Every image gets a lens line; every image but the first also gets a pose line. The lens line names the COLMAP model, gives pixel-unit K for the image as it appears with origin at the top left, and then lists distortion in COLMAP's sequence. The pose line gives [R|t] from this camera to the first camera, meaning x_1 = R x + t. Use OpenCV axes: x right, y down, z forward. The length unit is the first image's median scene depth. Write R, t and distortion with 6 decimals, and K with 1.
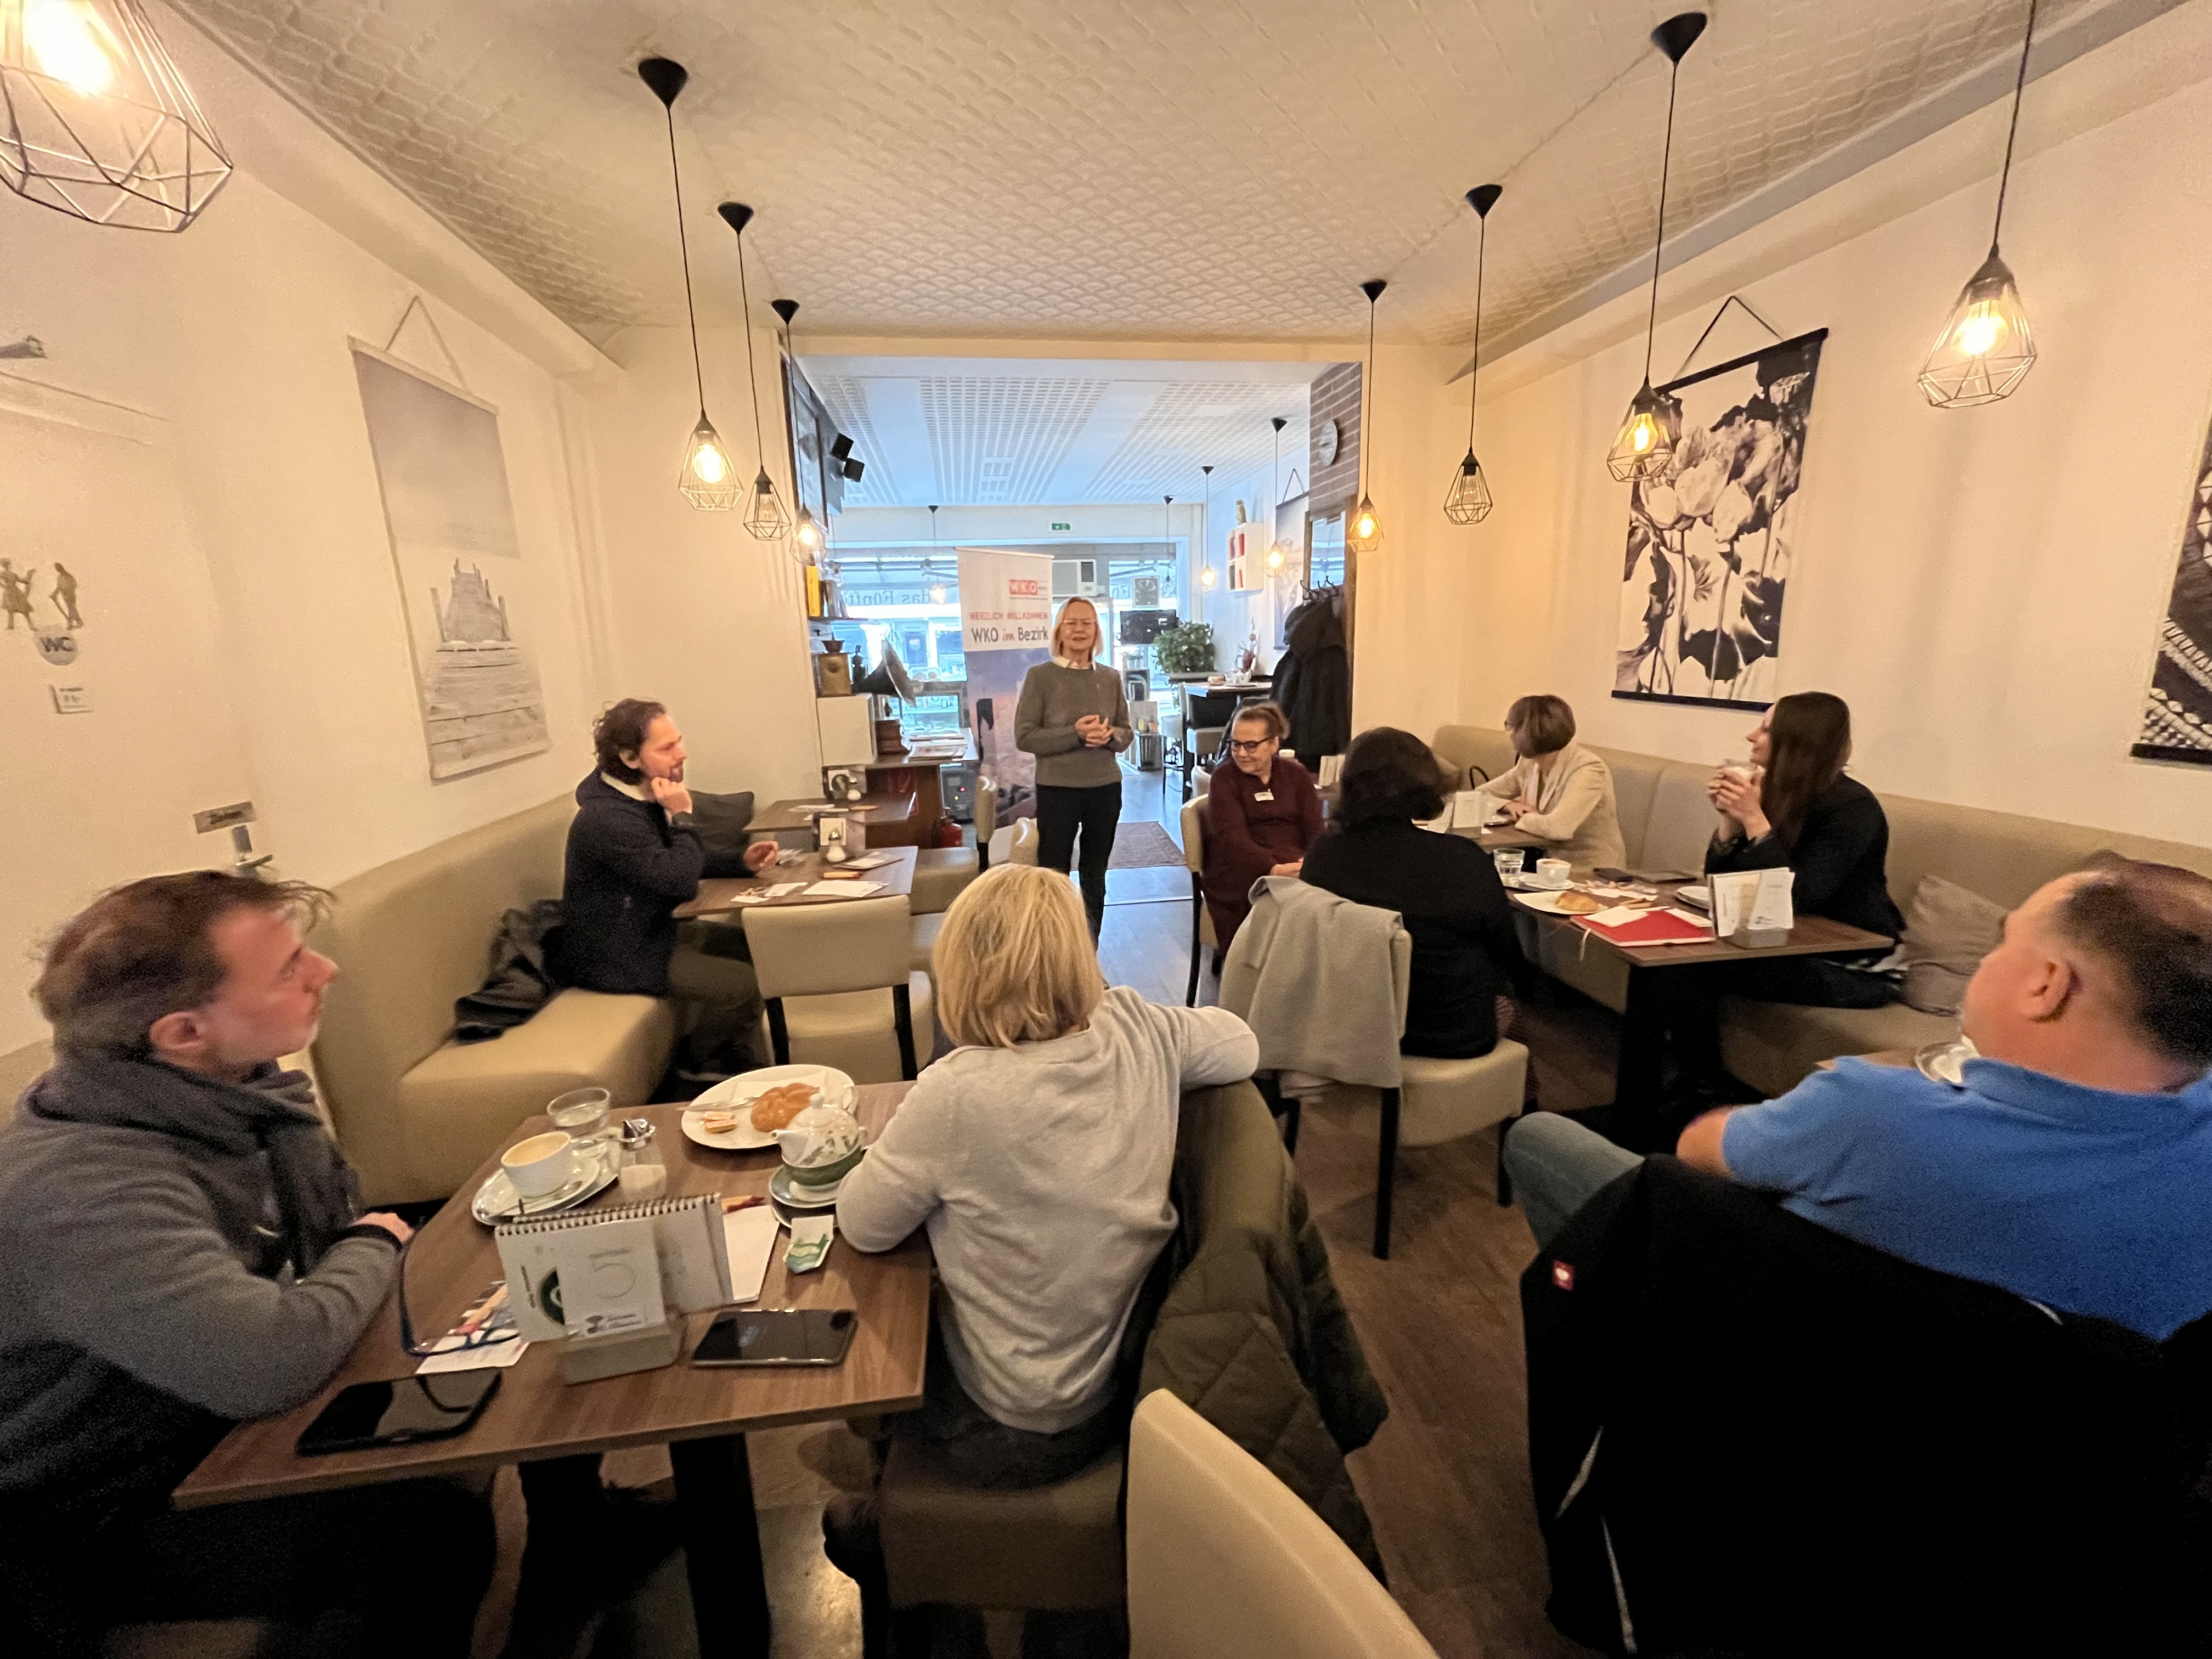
lens RADIAL K [[885.4, 0, 1100.2], [0, 885.4, 833.6], [0, 0, 1]] dist [-0.007113, 0.000624]
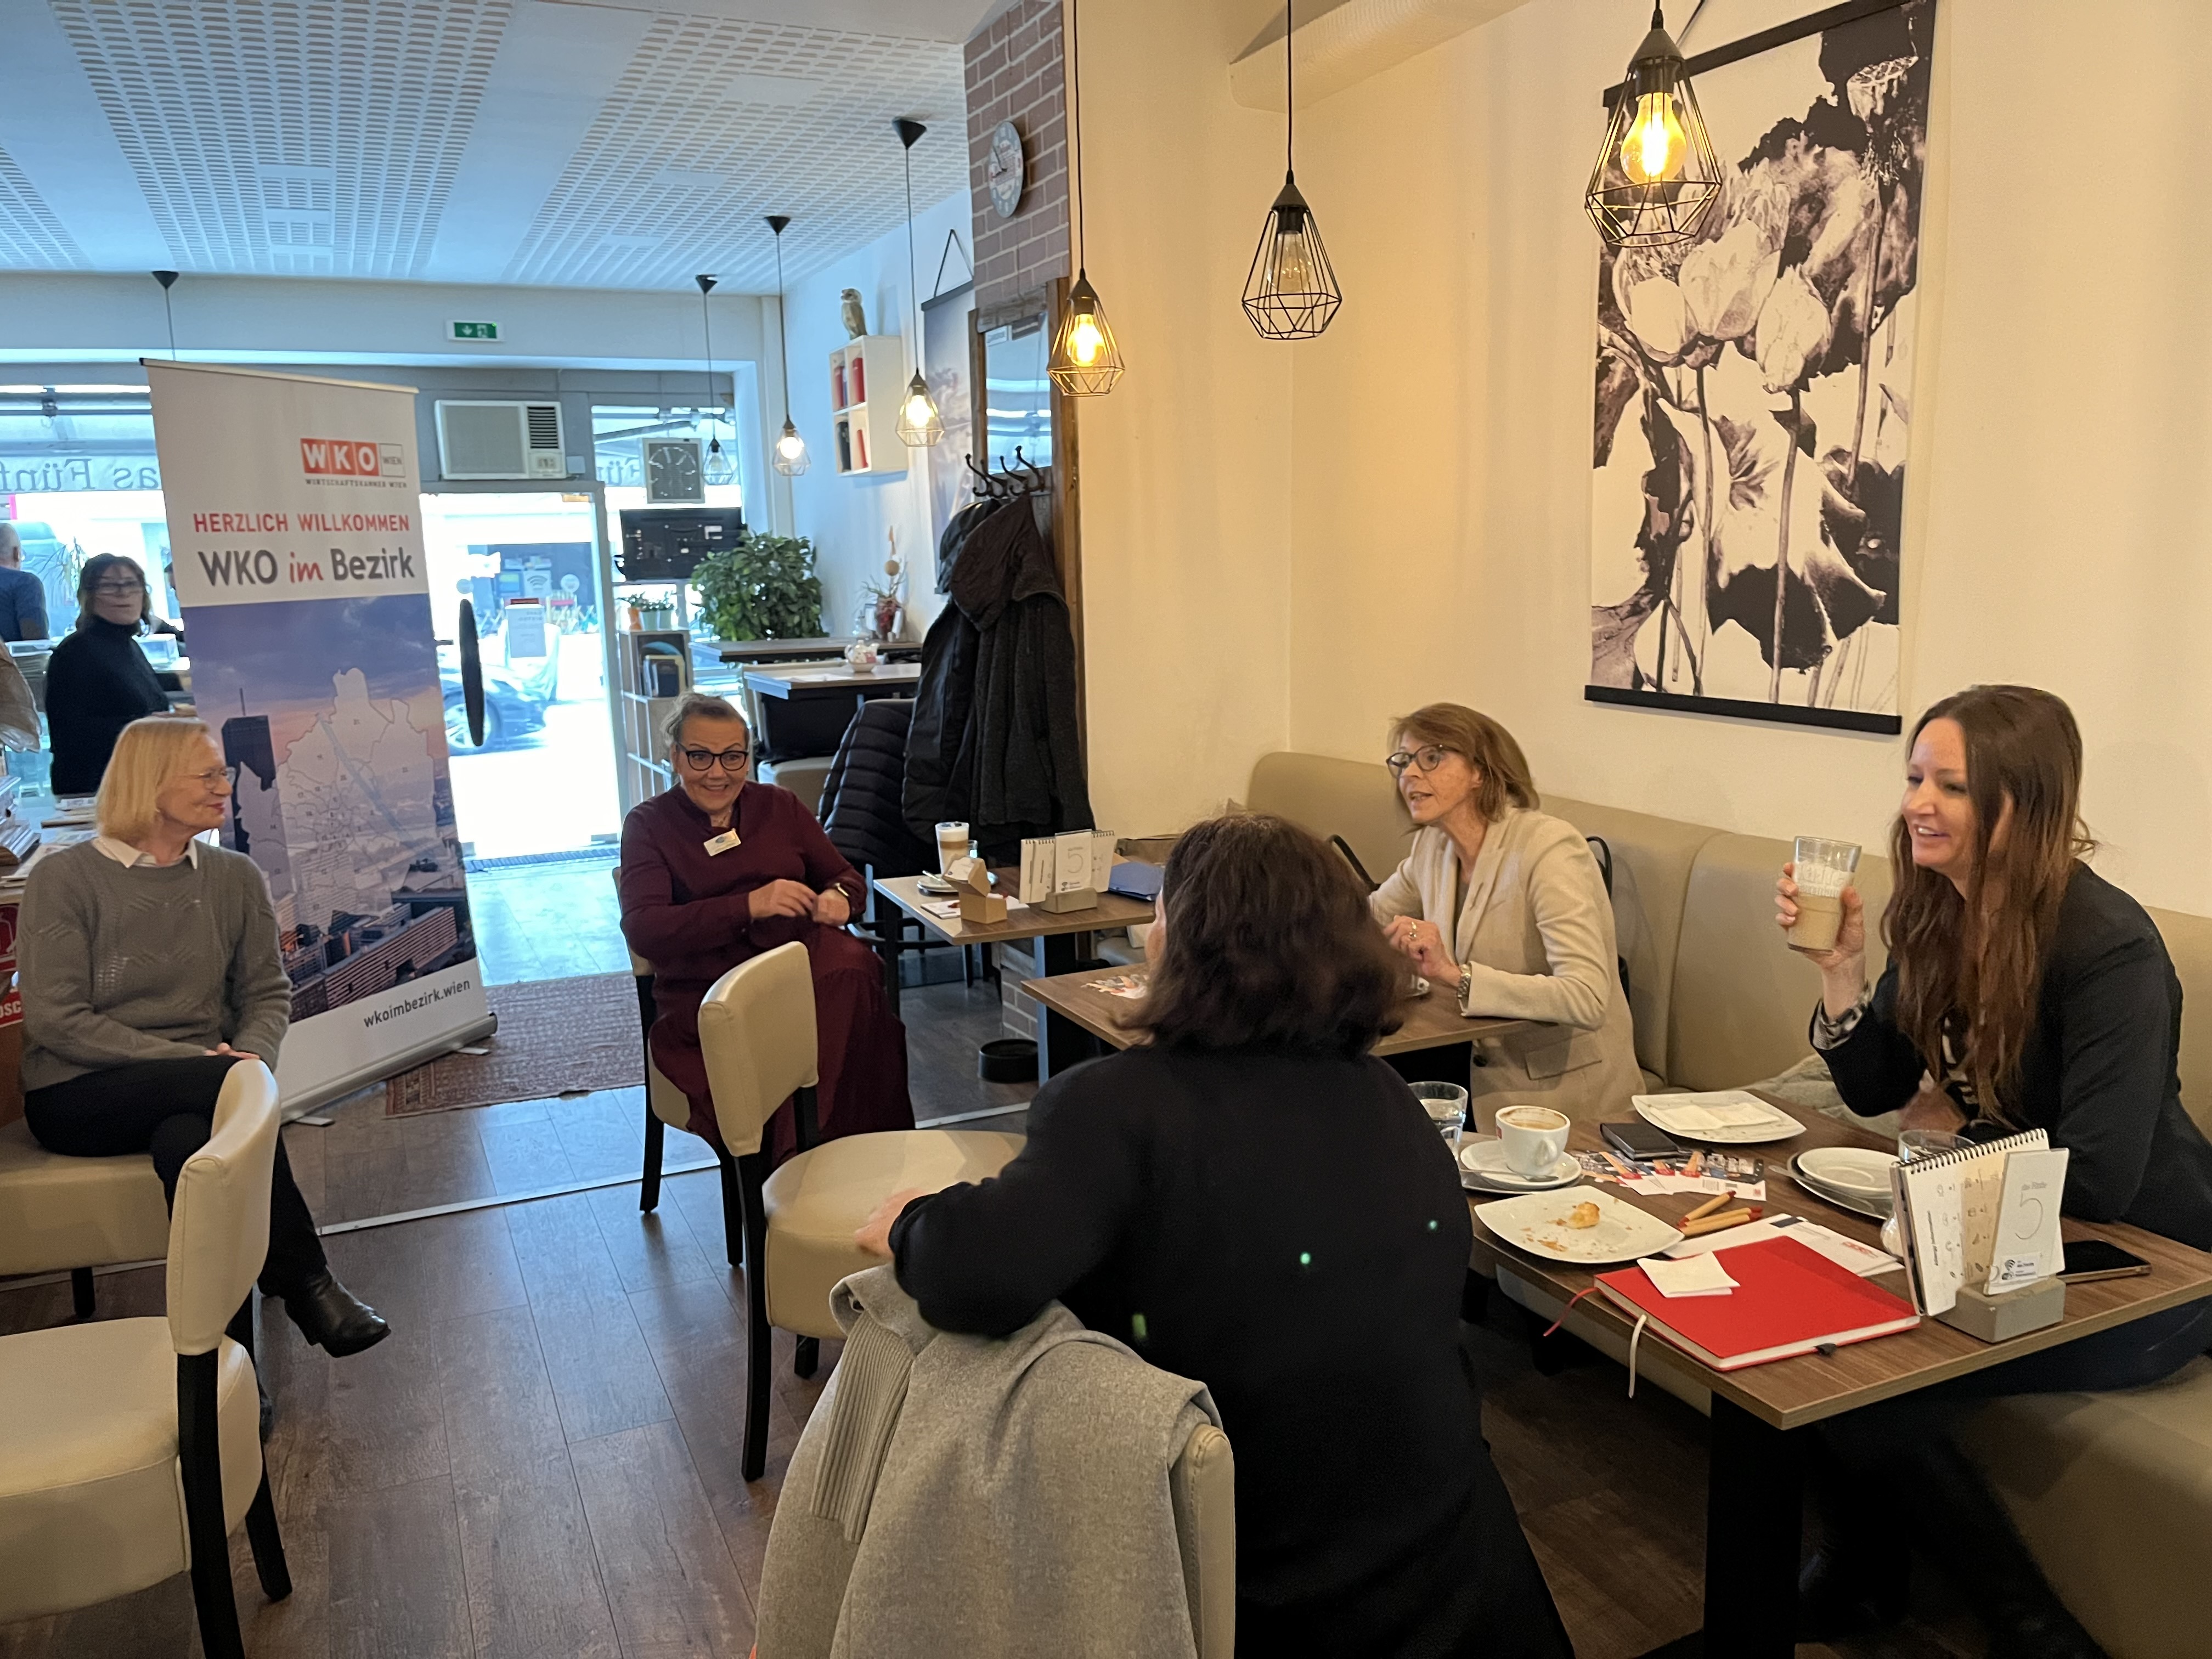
lens RADIAL K [[1663.5, 0, 1111.4], [0, 1663.5, 843.3], [0, 0, 1]] dist [0.061709, -0.088014]
pose [[0.961831, -0.045097, 0.269901, 0.075926], [0.058214, 0.997471, -0.040788, -0.057321], [-0.267379, 0.054943, 0.962024, 0.195999]]
